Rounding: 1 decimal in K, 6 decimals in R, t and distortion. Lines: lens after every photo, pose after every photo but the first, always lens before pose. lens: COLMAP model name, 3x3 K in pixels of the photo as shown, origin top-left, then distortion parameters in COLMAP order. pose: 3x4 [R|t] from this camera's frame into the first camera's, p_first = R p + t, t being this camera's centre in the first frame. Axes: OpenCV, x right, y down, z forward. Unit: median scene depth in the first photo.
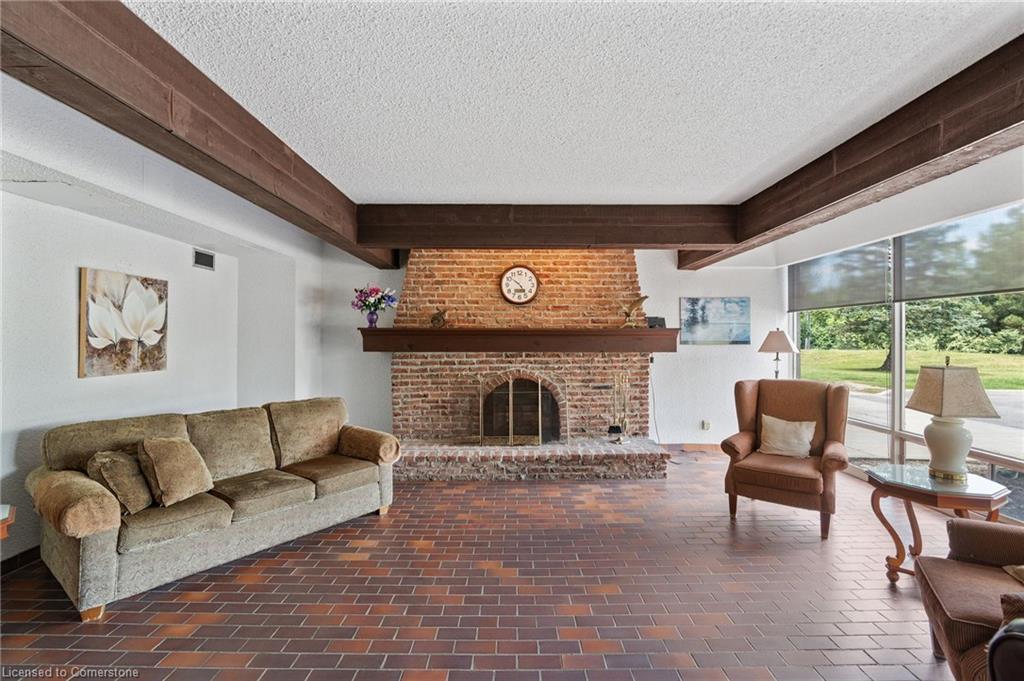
lens RADIAL K [[461.1, 0, 512.4], [0, 461.1, 339.0], [0, 0, 1]] dist [-0.011118, 0.003038]
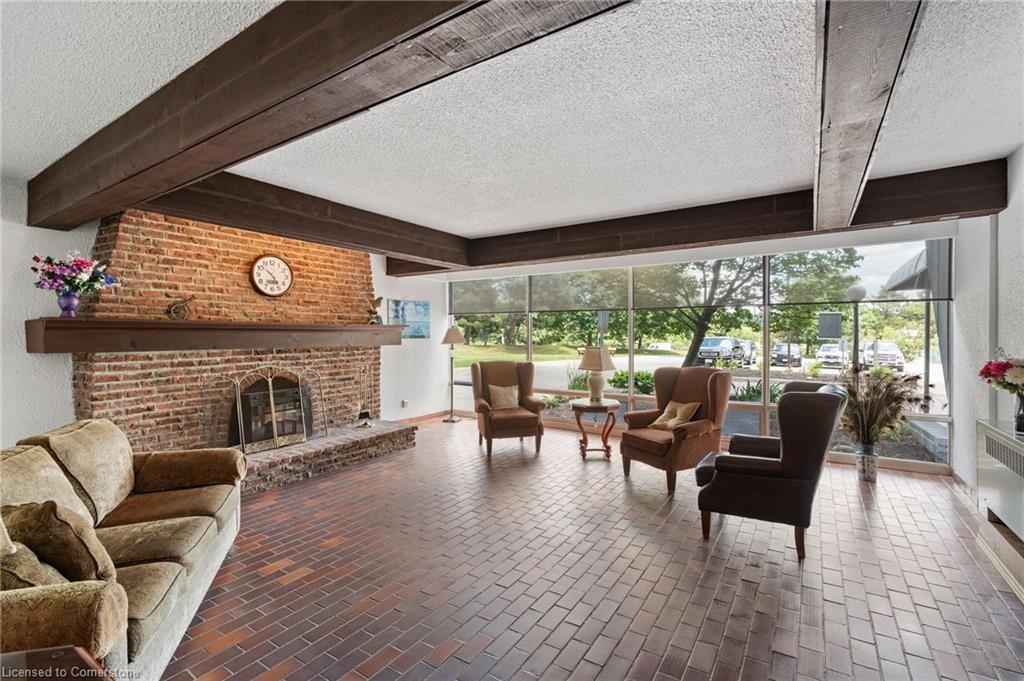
lens RADIAL K [[461.1, 0, 510.6], [0, 461.1, 338.3], [0, 0, 1]] dist [-0.011118, 0.003038]
pose [[0.551519, -0.007858, 0.834126, -0.489449], [0.000589, 0.999959, 0.009031, 0.000597], [-0.834162, -0.004490, 0.551501, 0.087816]]
